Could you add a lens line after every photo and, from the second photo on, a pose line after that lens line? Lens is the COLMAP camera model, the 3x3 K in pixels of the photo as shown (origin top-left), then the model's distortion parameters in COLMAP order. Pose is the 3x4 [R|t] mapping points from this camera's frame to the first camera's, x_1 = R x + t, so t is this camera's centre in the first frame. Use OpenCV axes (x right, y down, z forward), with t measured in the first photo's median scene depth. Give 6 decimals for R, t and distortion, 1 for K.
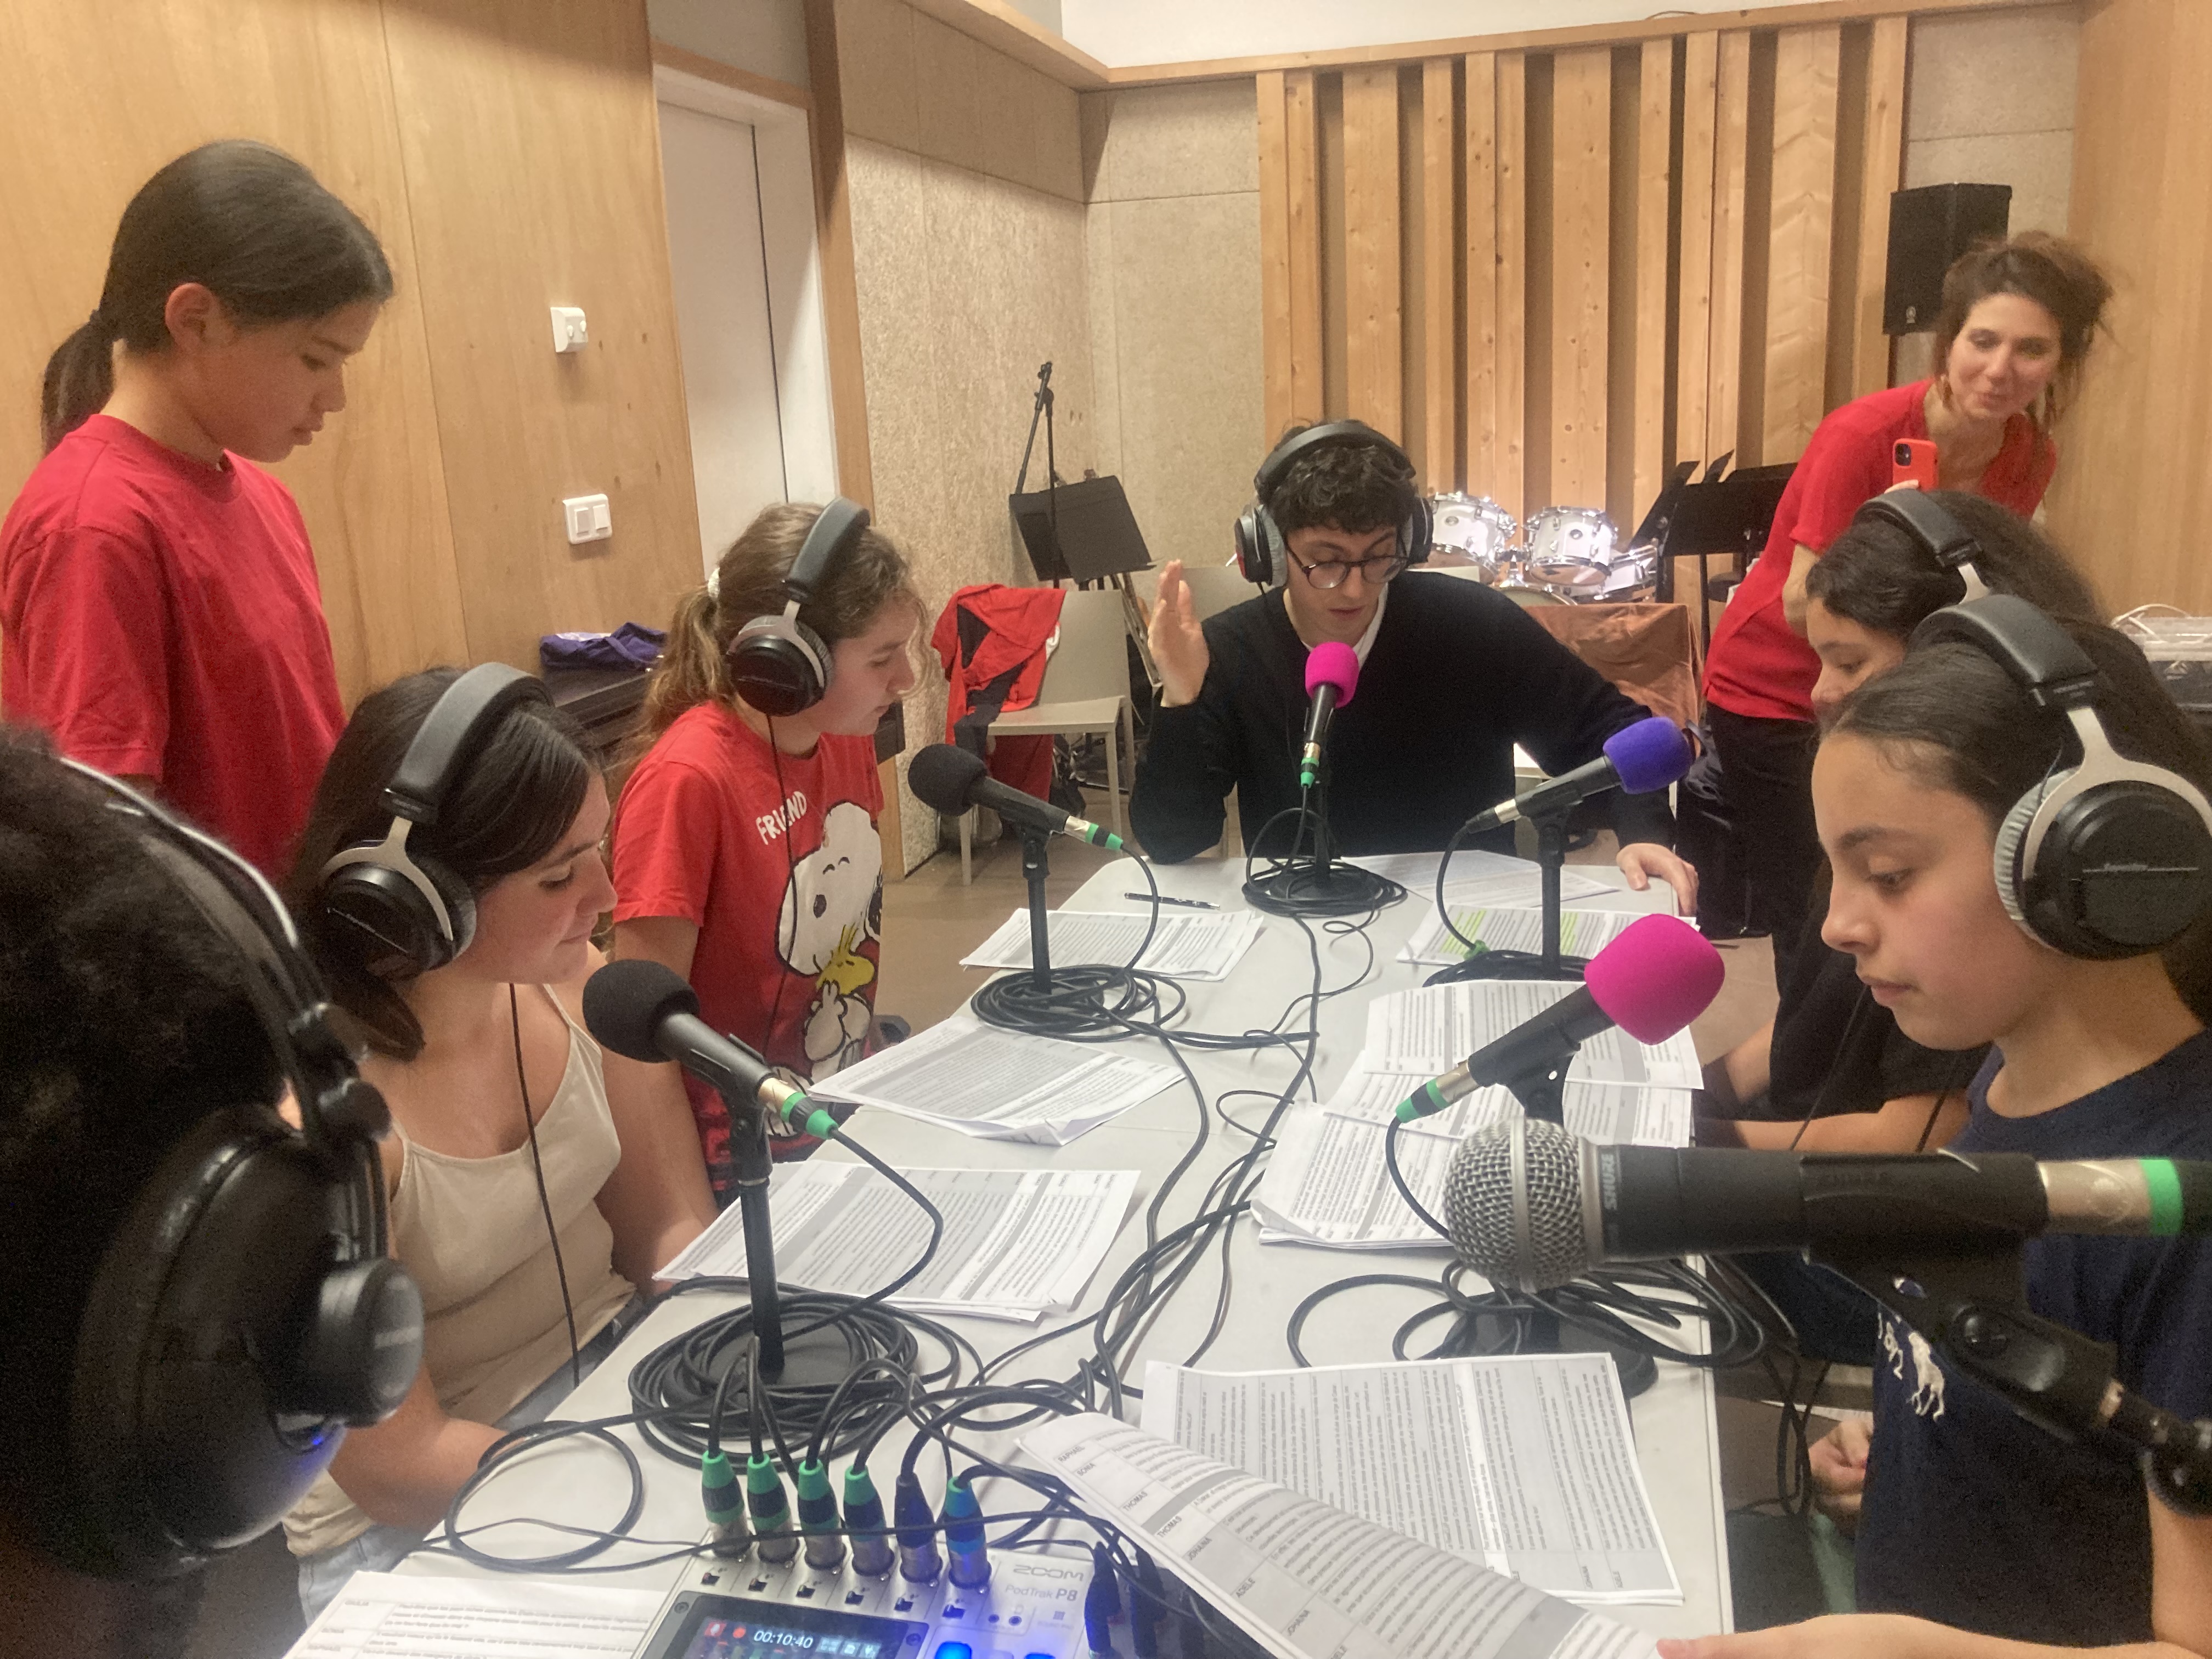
lens RADIAL K [[1830.6, 0, 1106.0], [0, 1830.6, 829.5], [0, 0, 1]] dist [0.032112, 0.010443]
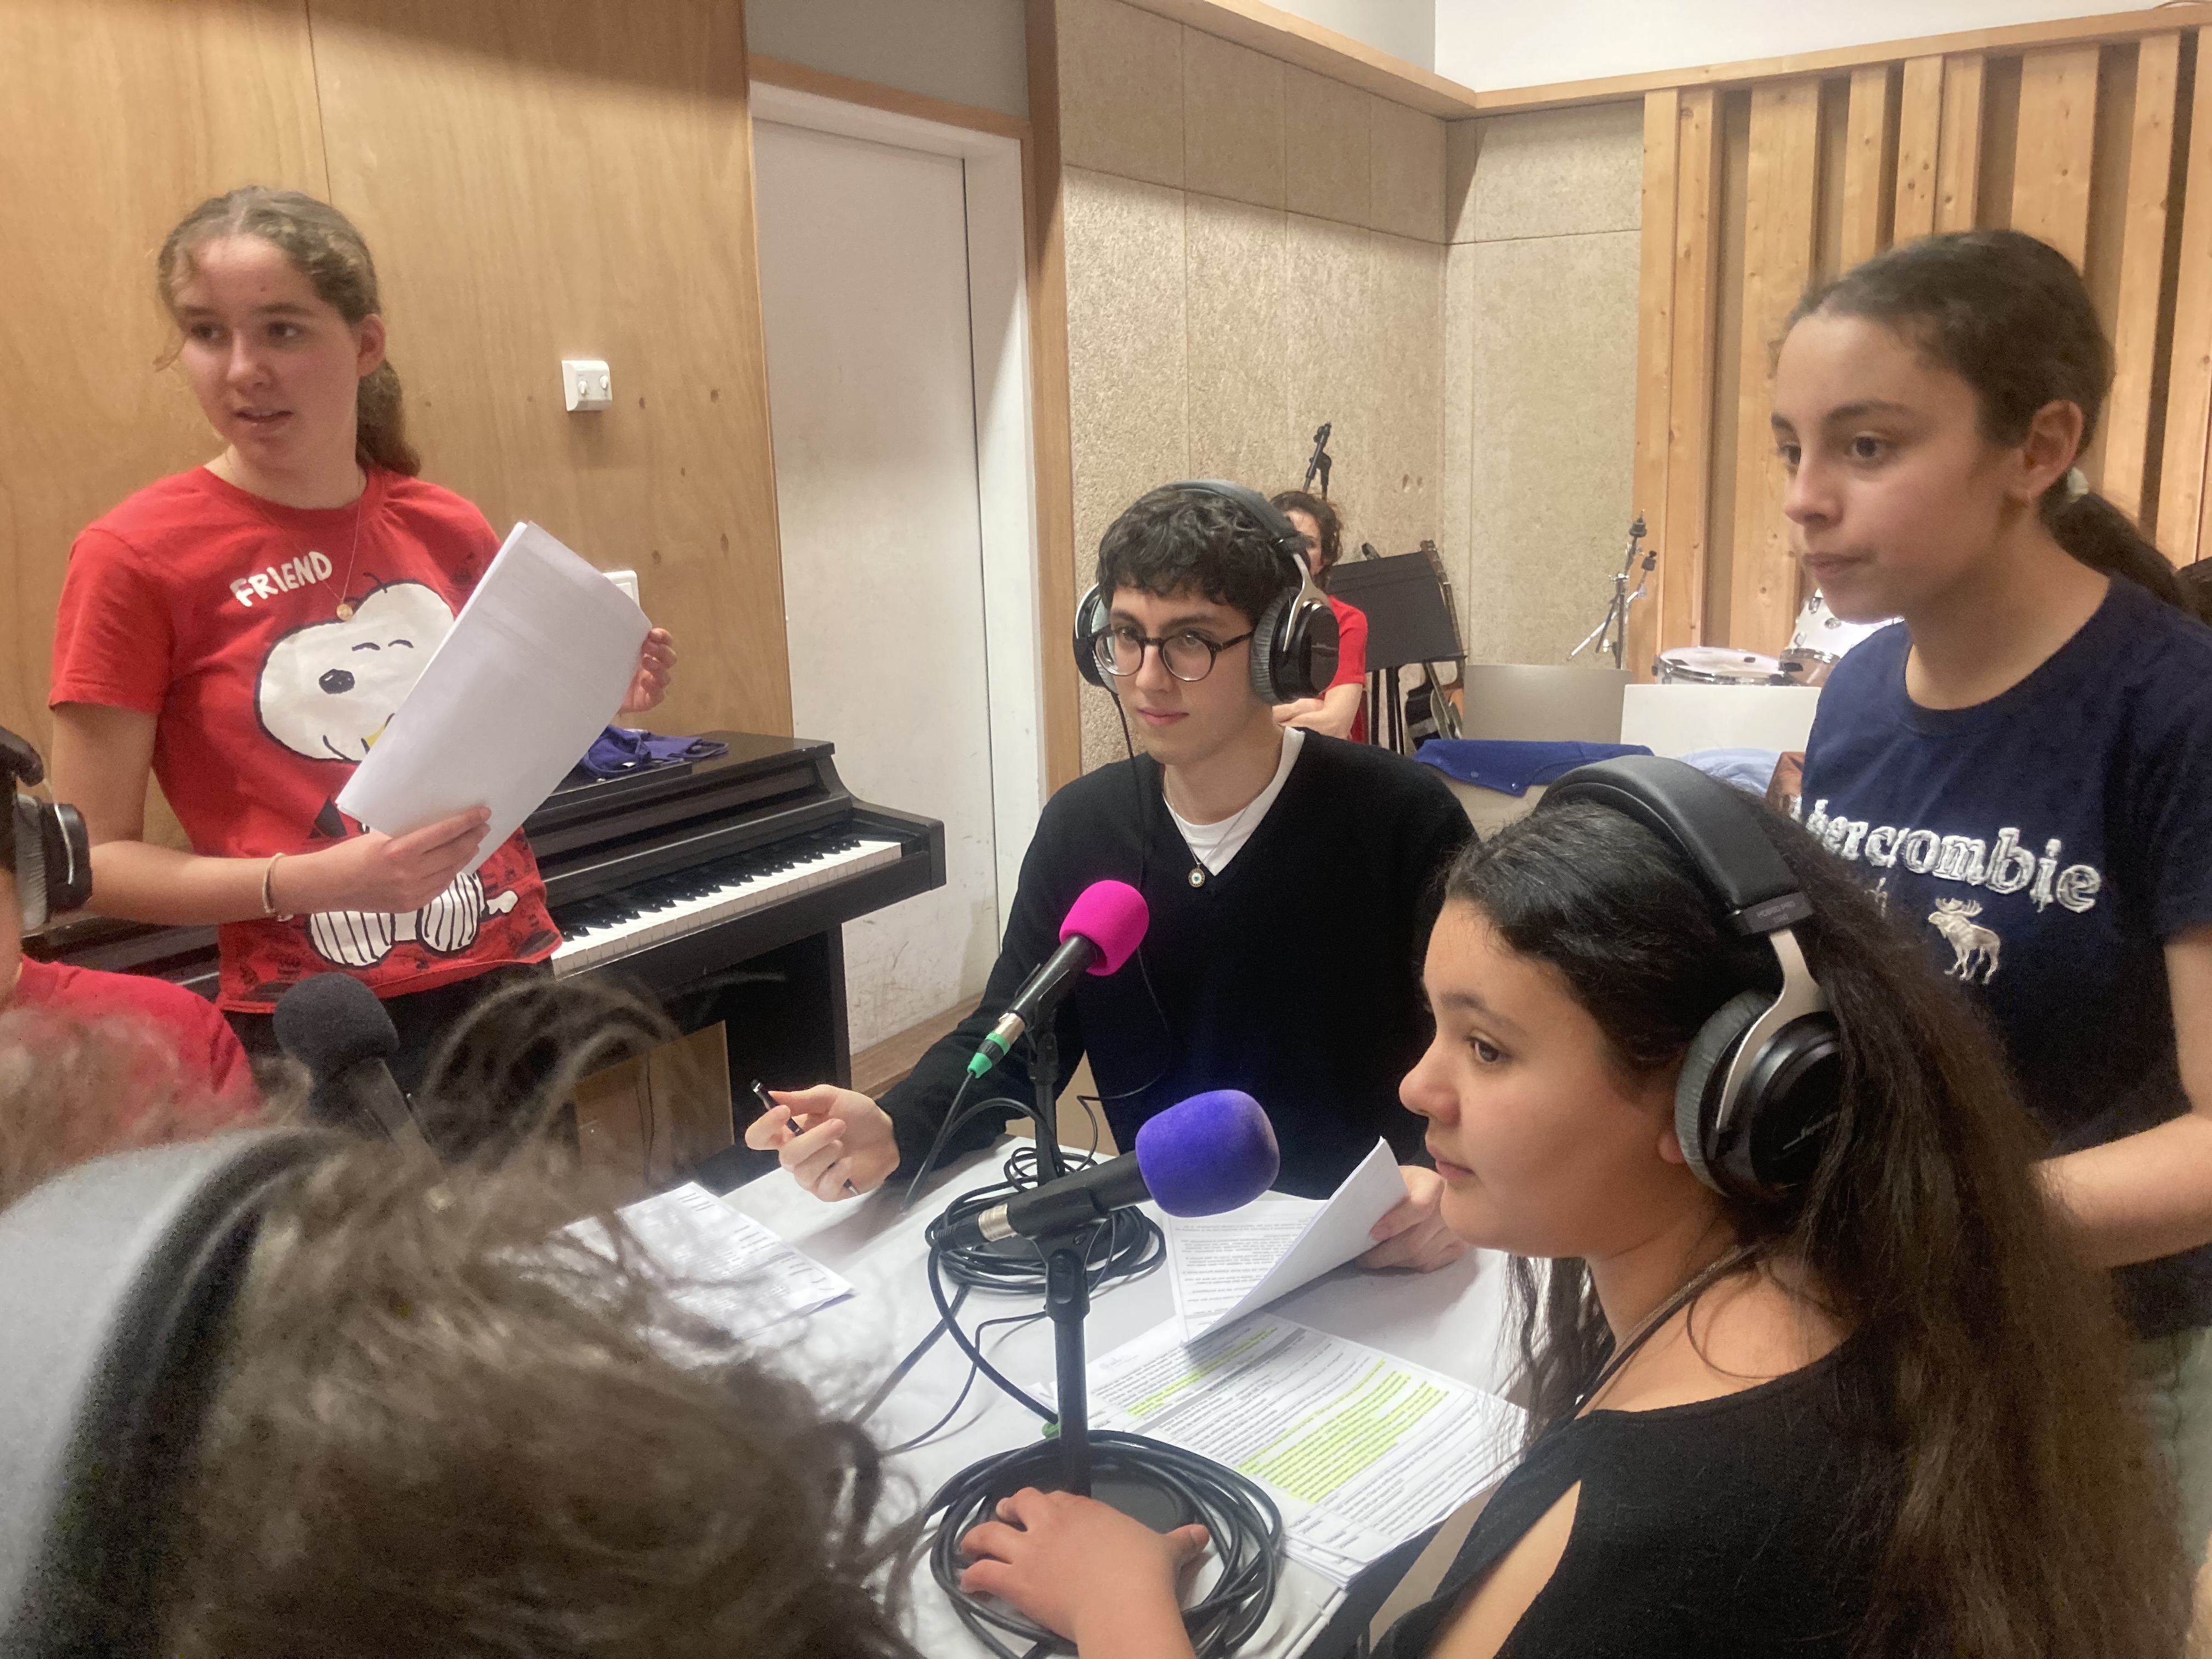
lens RADIAL K [[1830.6, 0, 1106.0], [0, 1830.6, 829.5], [0, 0, 1]] dist [0.032112, 0.010443]
pose [[0.959613, 0.082907, -0.268828, 0.103442], [-0.088930, 0.995985, -0.010282, -0.038142], [0.266897, 0.033774, 0.963133, 0.118171]]
